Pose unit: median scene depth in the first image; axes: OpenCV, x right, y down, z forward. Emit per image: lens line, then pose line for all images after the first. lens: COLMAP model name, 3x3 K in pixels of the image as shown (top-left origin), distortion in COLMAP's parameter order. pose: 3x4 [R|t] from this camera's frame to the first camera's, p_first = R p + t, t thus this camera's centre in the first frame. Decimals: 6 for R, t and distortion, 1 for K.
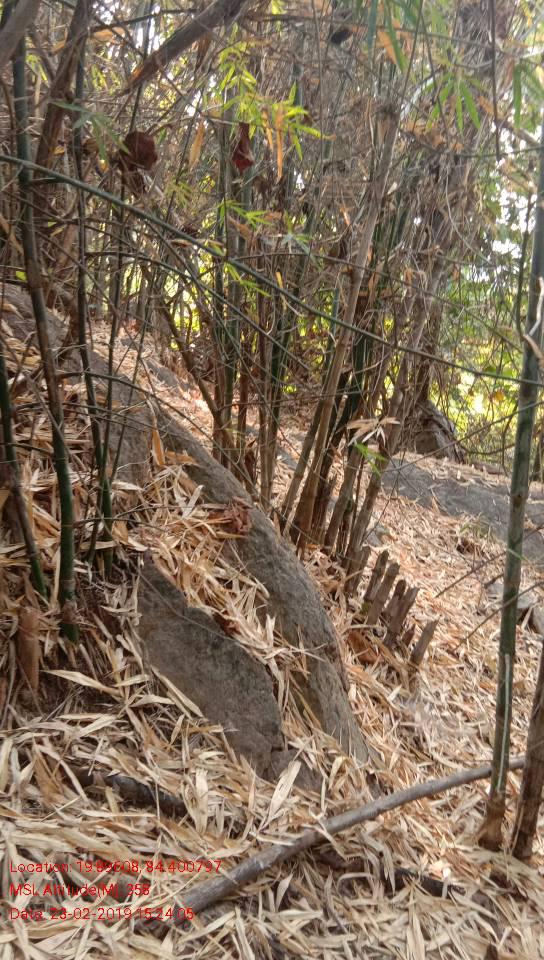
lens RADIAL K [[759.0, 0, 271.2], [0, 759.0, 487.6], [0, 0, 1]] dist [0.114744, -0.184220]
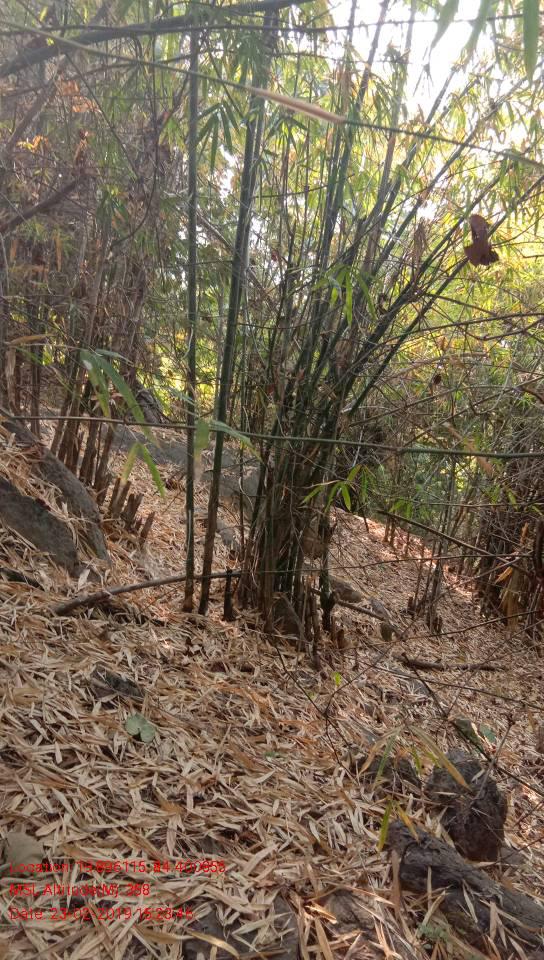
lens RADIAL K [[759.0, 0, 271.2], [0, 759.0, 487.6], [0, 0, 1]] dist [0.114744, -0.184220]
pose [[0.928850, -0.067470, 0.364261, -0.160625], [0.057435, 0.997613, 0.038327, 0.072101], [-0.365978, -0.014678, 0.930508, -0.692390]]
